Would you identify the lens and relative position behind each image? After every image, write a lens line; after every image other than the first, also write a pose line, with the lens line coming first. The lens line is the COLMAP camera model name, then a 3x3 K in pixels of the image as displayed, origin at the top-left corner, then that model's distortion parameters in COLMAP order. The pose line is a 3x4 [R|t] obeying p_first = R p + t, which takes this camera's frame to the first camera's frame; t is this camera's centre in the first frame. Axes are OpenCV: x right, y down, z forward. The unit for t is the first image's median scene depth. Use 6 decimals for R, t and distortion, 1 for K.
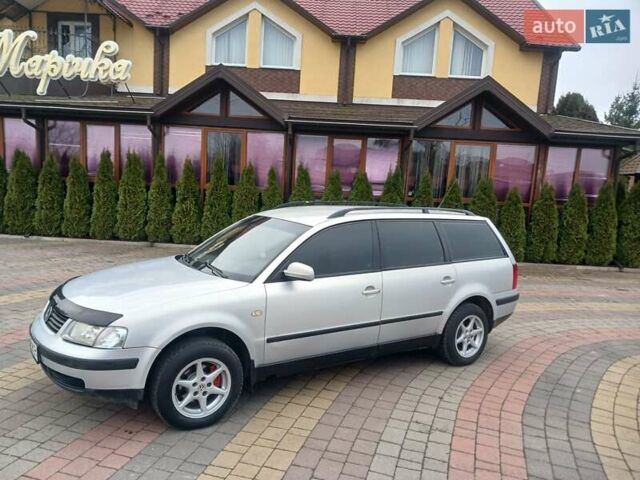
lens RADIAL K [[499.1, 0, 307.5], [0, 499.1, 251.9], [0, 0, 1]] dist [0.003895, -0.003147]
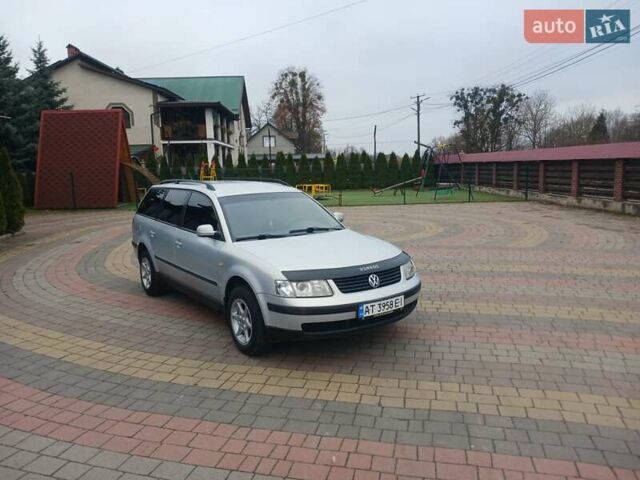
lens RADIAL K [[500.0, 0, 318.9], [0, 500.0, 232.2], [0, 0, 1]] dist [0.063823, -0.106540]
pose [[-0.057897, -0.182188, 0.981558, -0.527124], [0.160160, 0.968777, 0.189263, -0.074766], [-0.985392, 0.168164, -0.026910, 0.362164]]
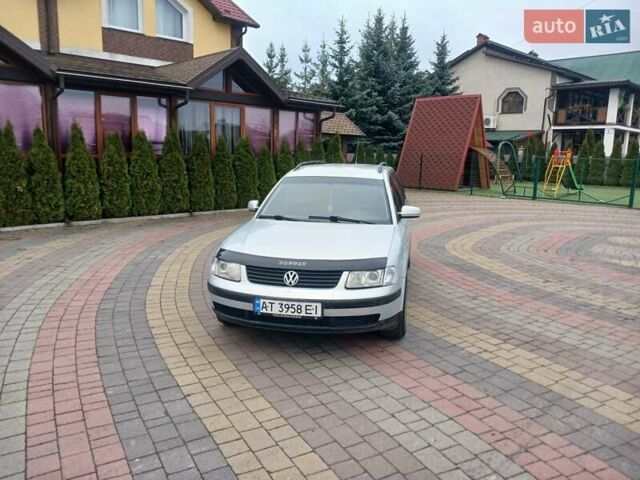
lens RADIAL K [[500.0, 0, 318.9], [0, 500.0, 232.2], [0, 0, 1]] dist [0.063823, -0.106540]
pose [[0.692919, -0.150265, 0.705183, -0.384936], [0.115733, 0.988540, 0.096924, -0.022137], [-0.711666, 0.014453, 0.702369, 0.065346]]
